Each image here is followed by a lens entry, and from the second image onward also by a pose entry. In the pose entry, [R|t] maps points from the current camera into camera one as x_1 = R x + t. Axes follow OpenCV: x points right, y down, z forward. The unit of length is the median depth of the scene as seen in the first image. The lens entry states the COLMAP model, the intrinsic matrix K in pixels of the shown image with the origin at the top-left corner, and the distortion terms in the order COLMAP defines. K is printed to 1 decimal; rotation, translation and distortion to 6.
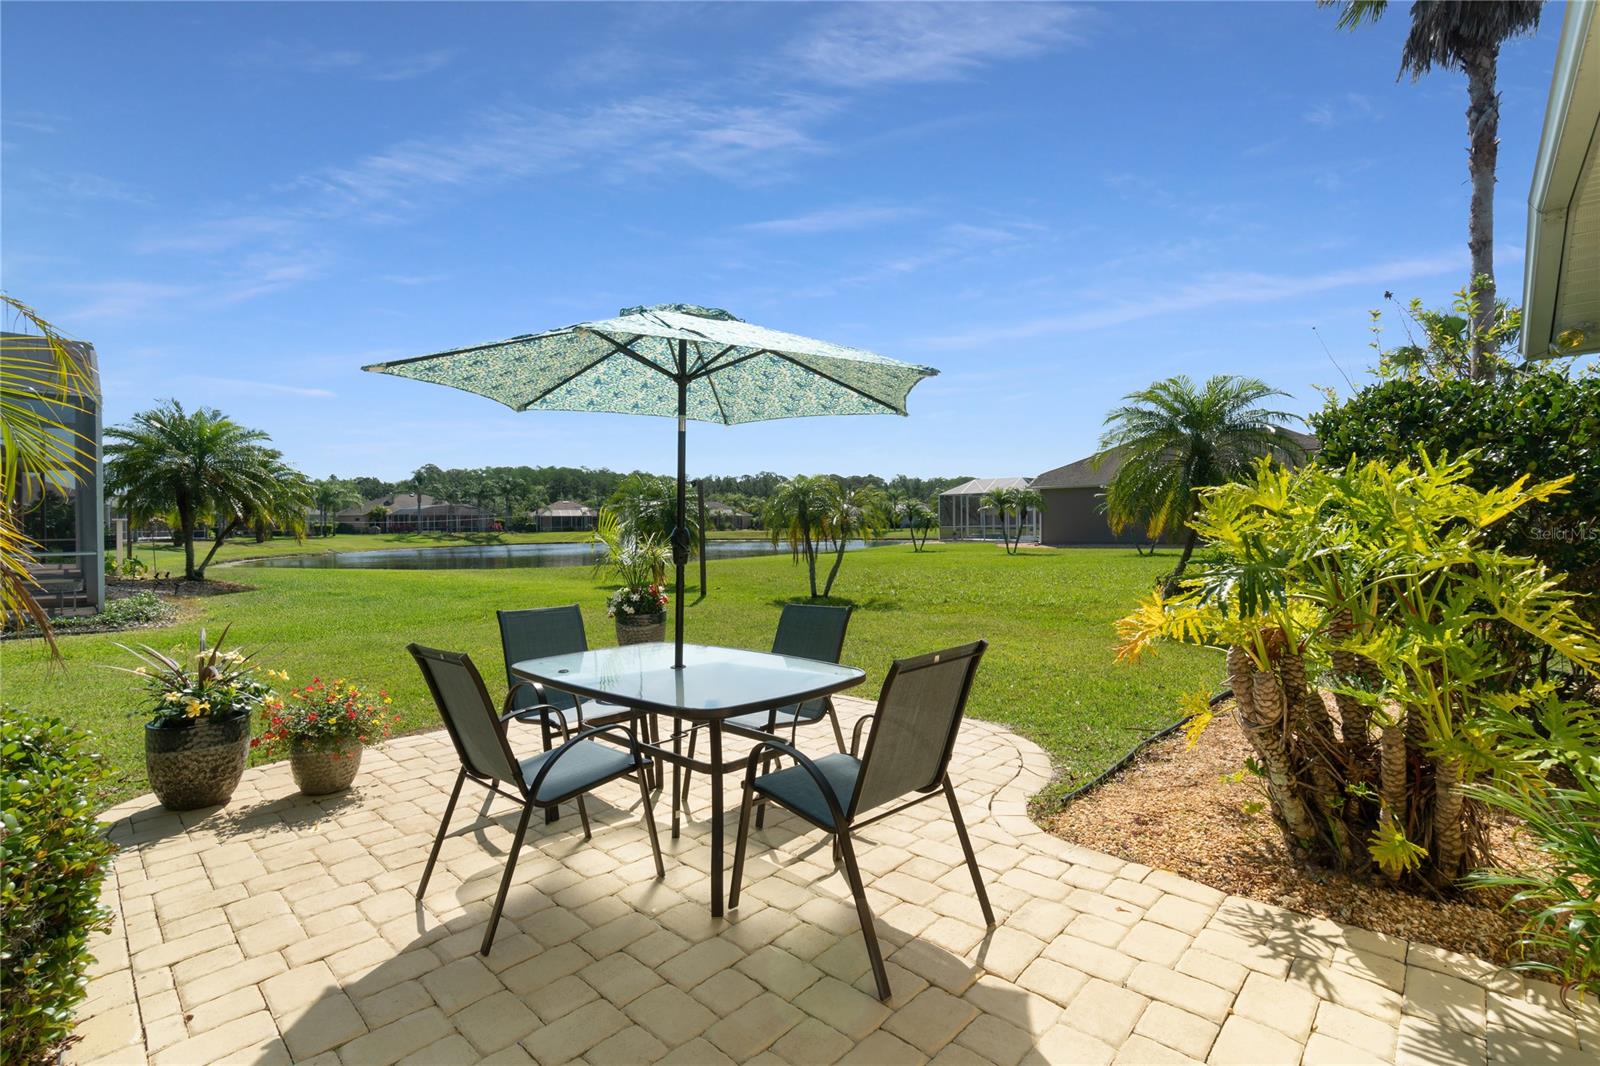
lens RADIAL K [[699.3, 0, 800.0], [0, 699.3, 533.0], [0, 0, 1]] dist [0.000065, -0.000069]
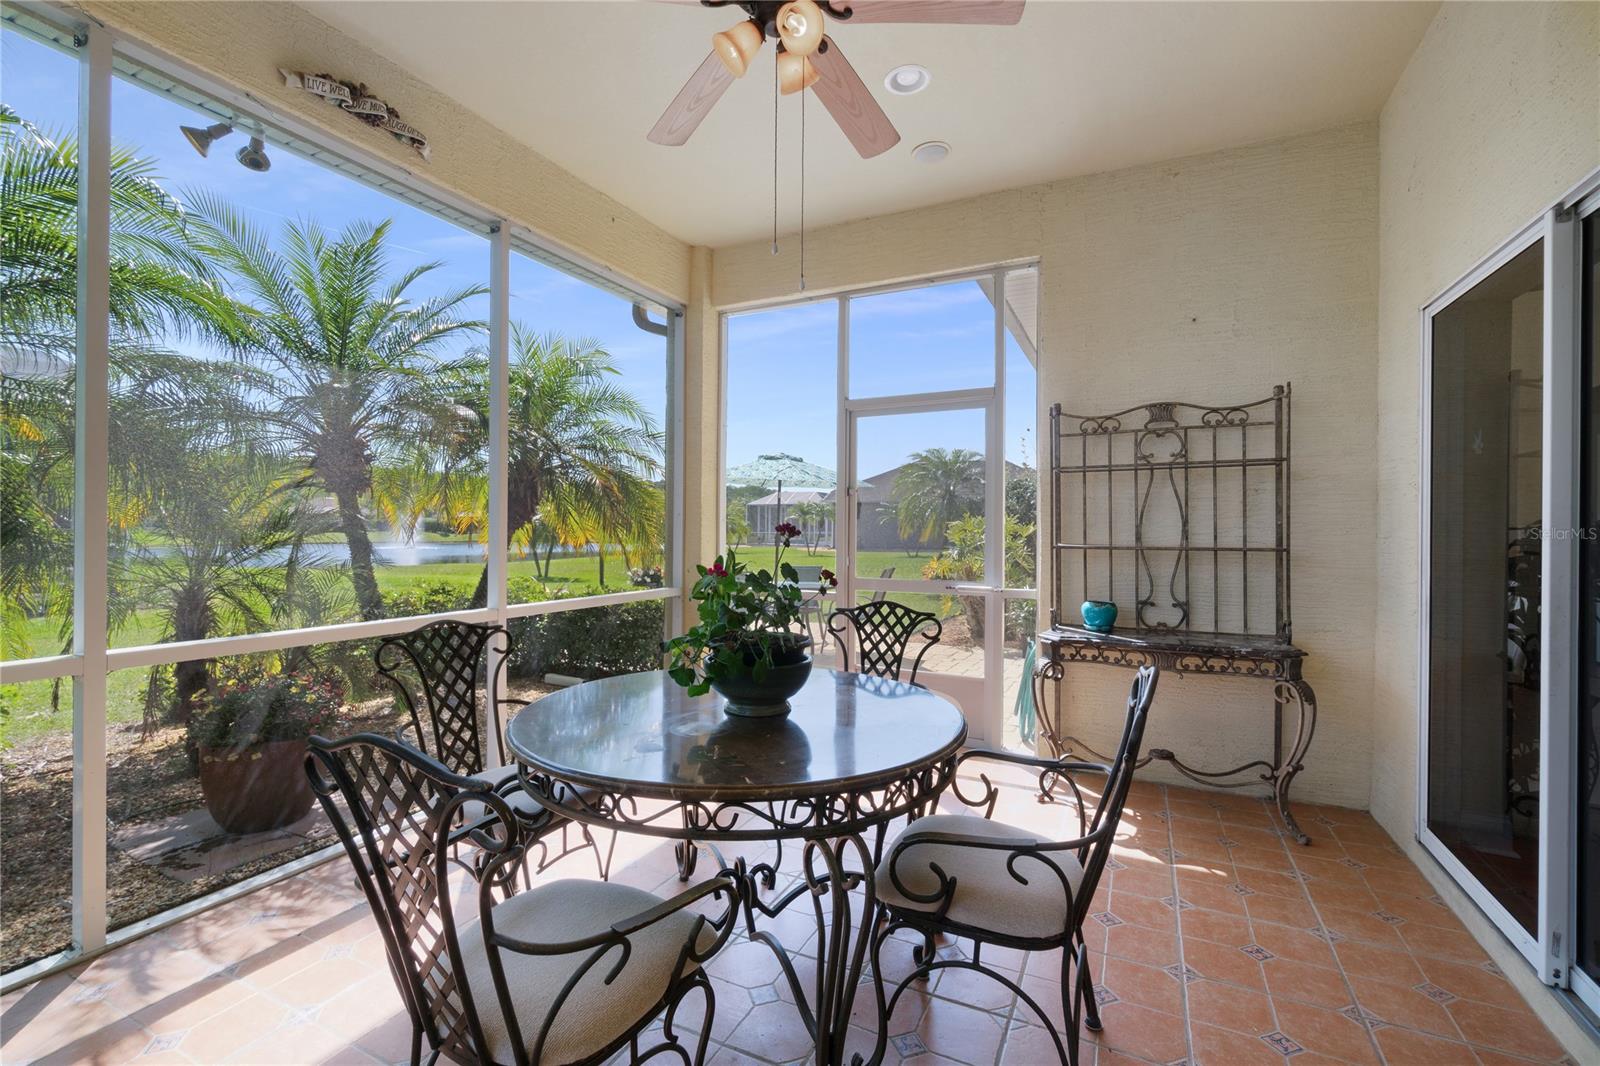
lens RADIAL K [[699.3, 0, 800.0], [0, 699.3, 533.0], [0, 0, 1]] dist [0.000065, -0.000069]
pose [[0.953881, 0.014456, 0.299836, -0.264089], [-0.012025, 0.999878, -0.009952, 0.005843], [-0.299944, 0.005888, 0.953939, -0.479826]]
